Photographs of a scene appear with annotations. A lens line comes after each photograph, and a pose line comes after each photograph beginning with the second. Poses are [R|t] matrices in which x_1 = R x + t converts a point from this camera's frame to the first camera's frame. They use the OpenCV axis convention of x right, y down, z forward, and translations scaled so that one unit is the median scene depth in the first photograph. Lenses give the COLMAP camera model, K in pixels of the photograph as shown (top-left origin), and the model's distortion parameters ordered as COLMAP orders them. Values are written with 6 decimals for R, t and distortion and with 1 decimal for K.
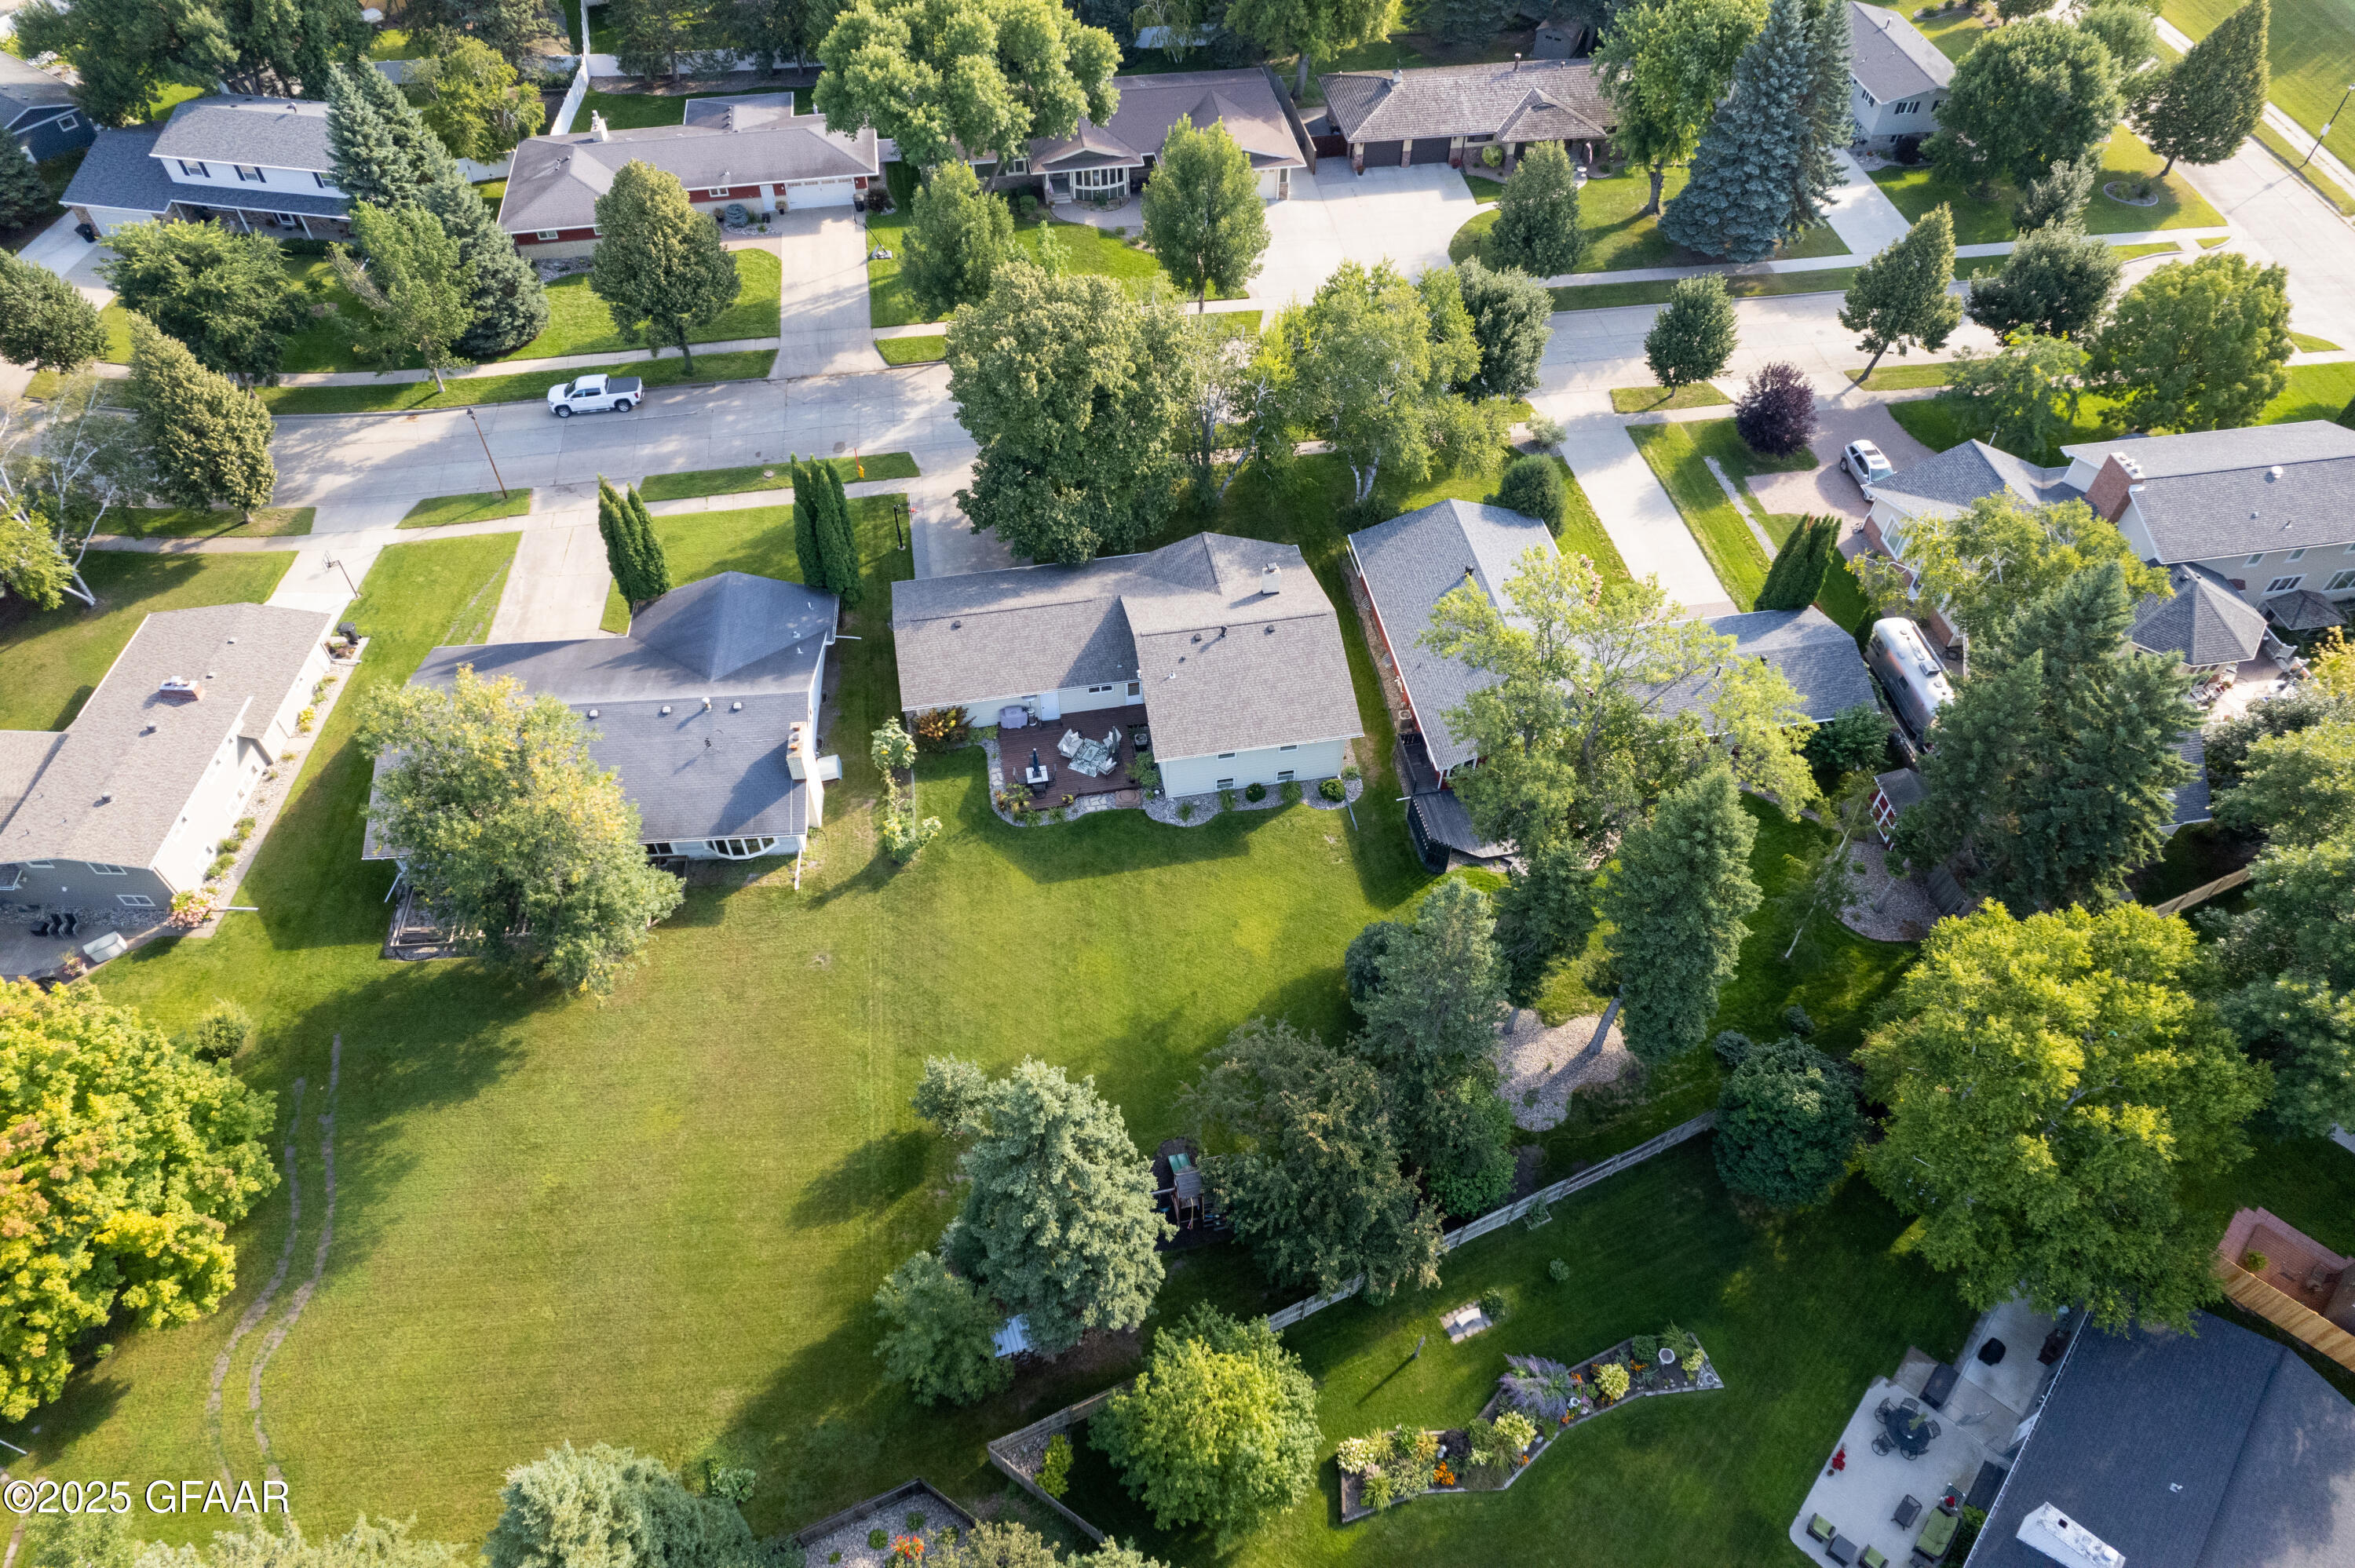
lens RADIAL K [[1521.8, 0, 1185.6], [0, 1521.8, 784.8], [0, 0, 1]] dist [-0.074818, 0.073922]
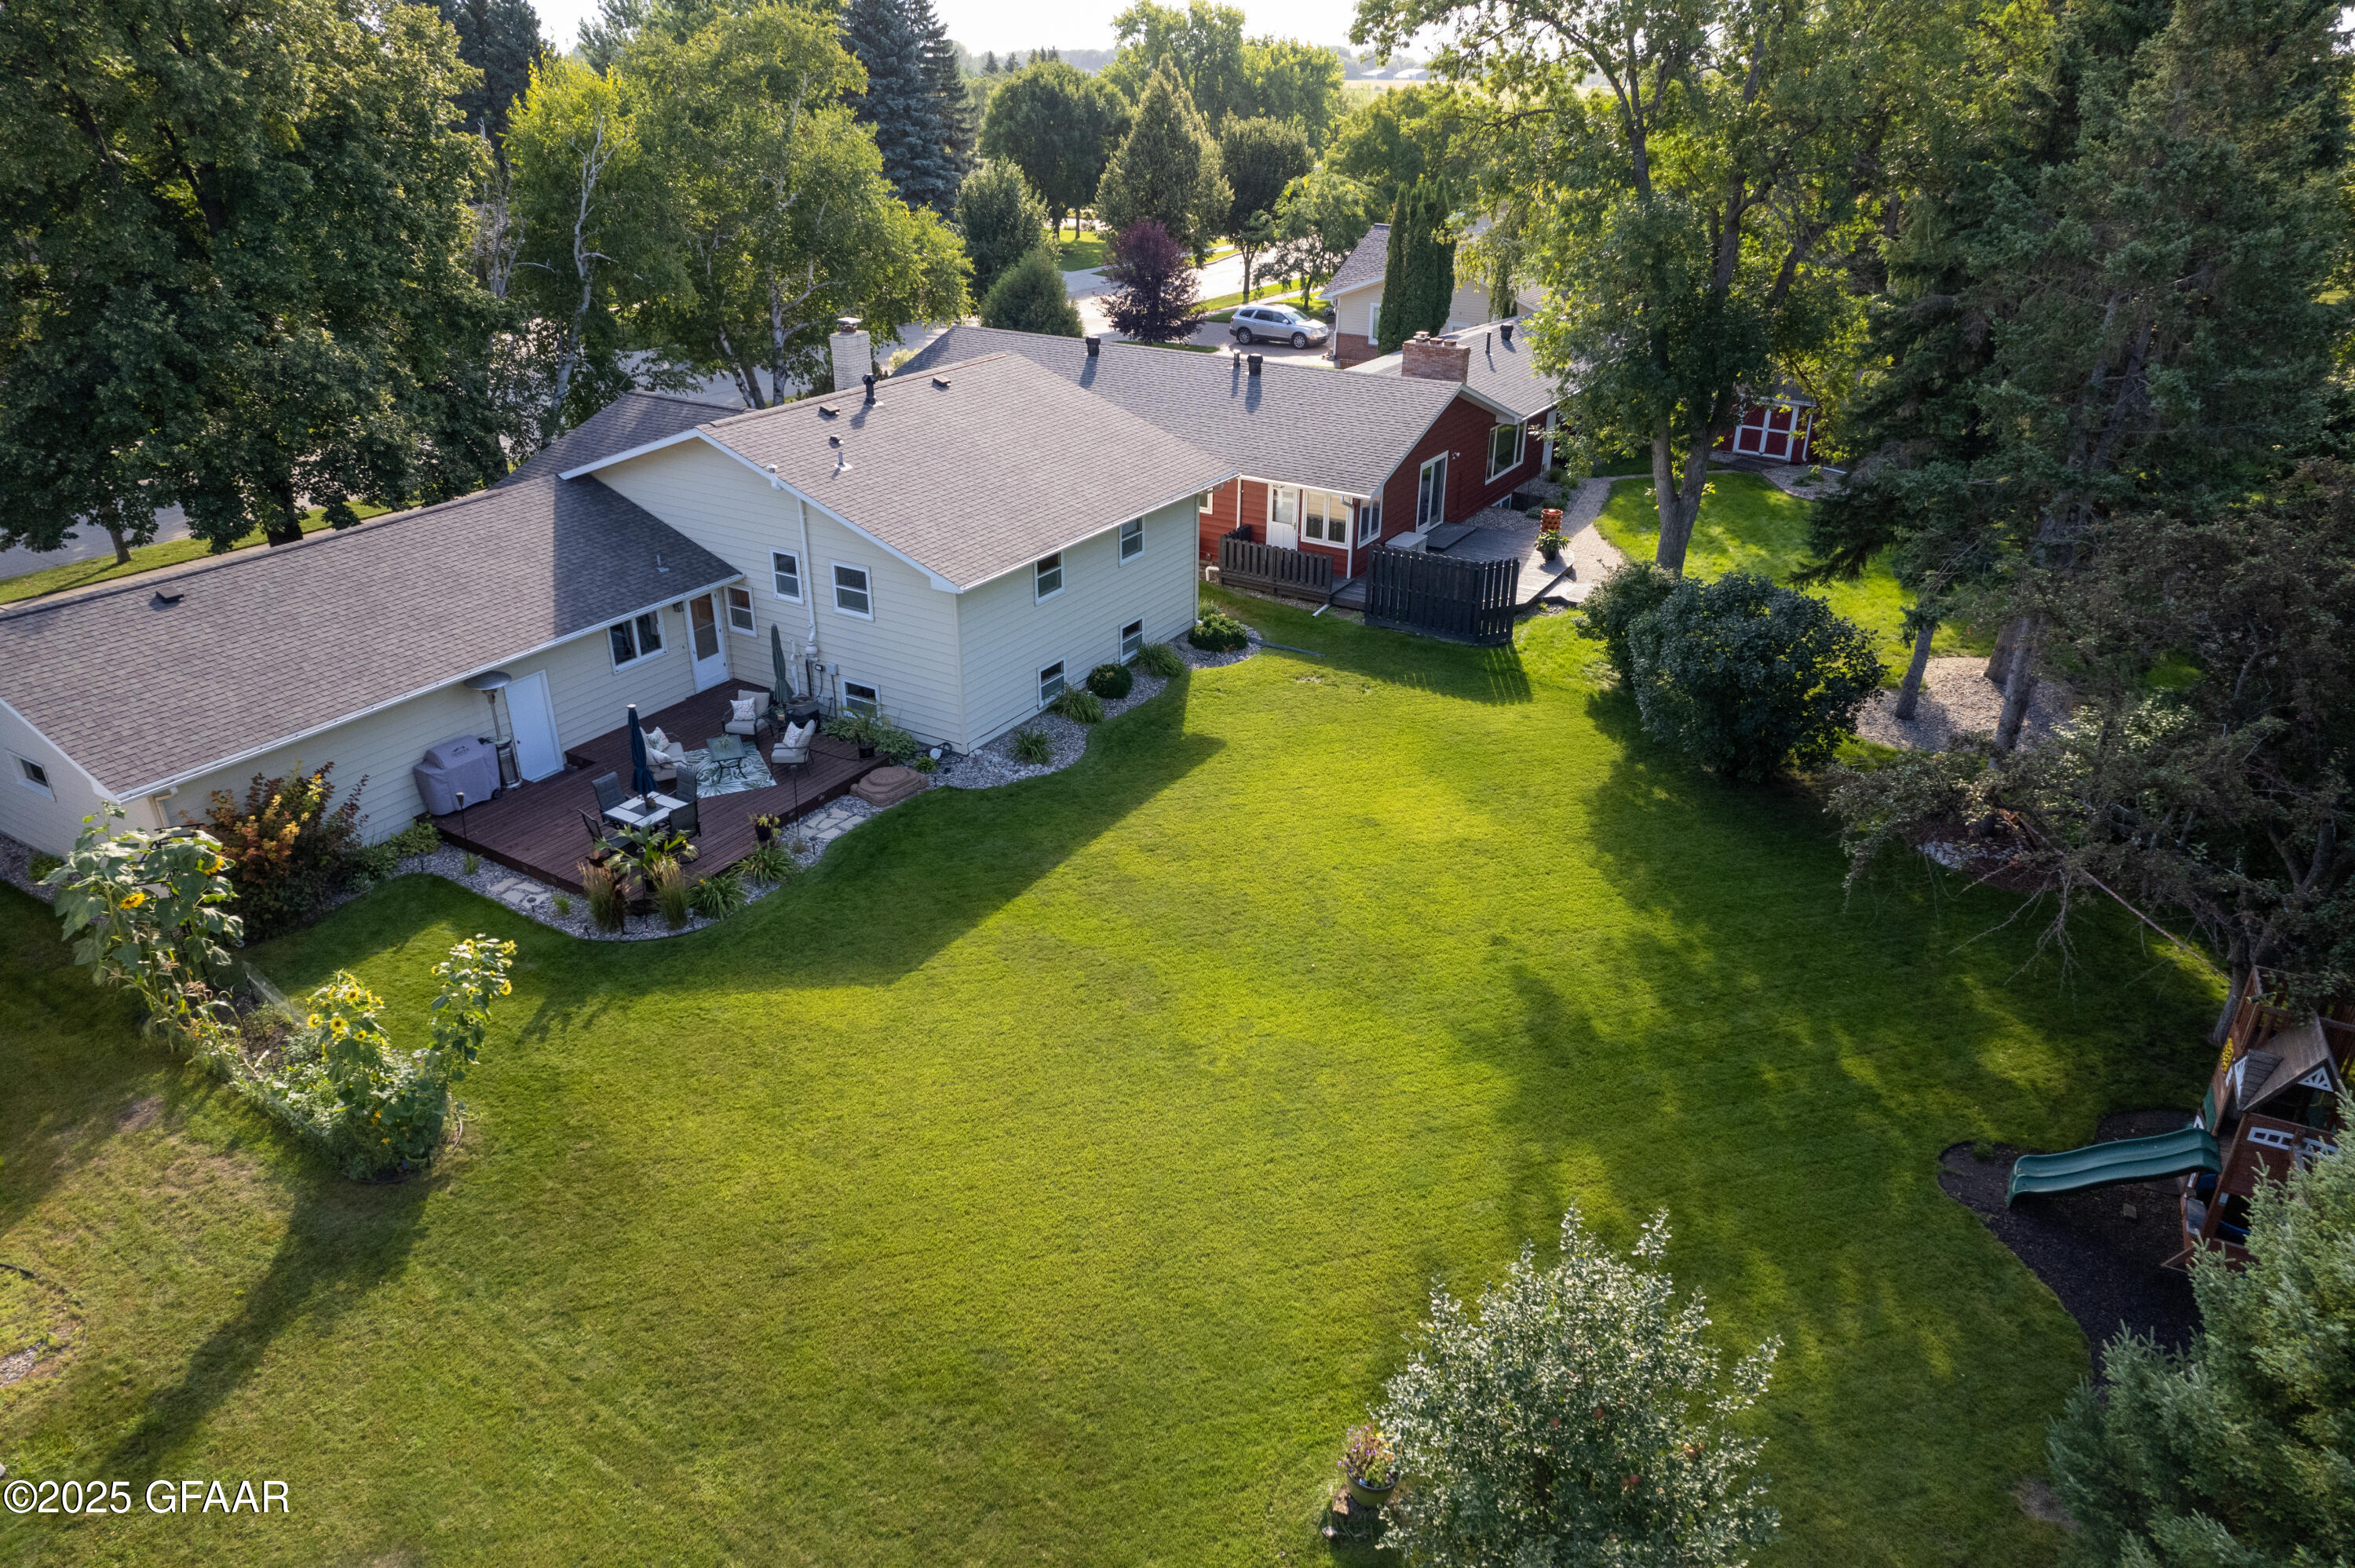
lens RADIAL K [[1521.8, 0, 1185.6], [0, 1521.8, 784.8], [0, 0, 1]] dist [-0.074818, 0.073922]
pose [[0.662109, -0.329919, 0.672878, -0.242706], [0.570789, 0.803825, -0.167530, 0.113801], [-0.485604, 0.494994, 0.720534, 0.689798]]
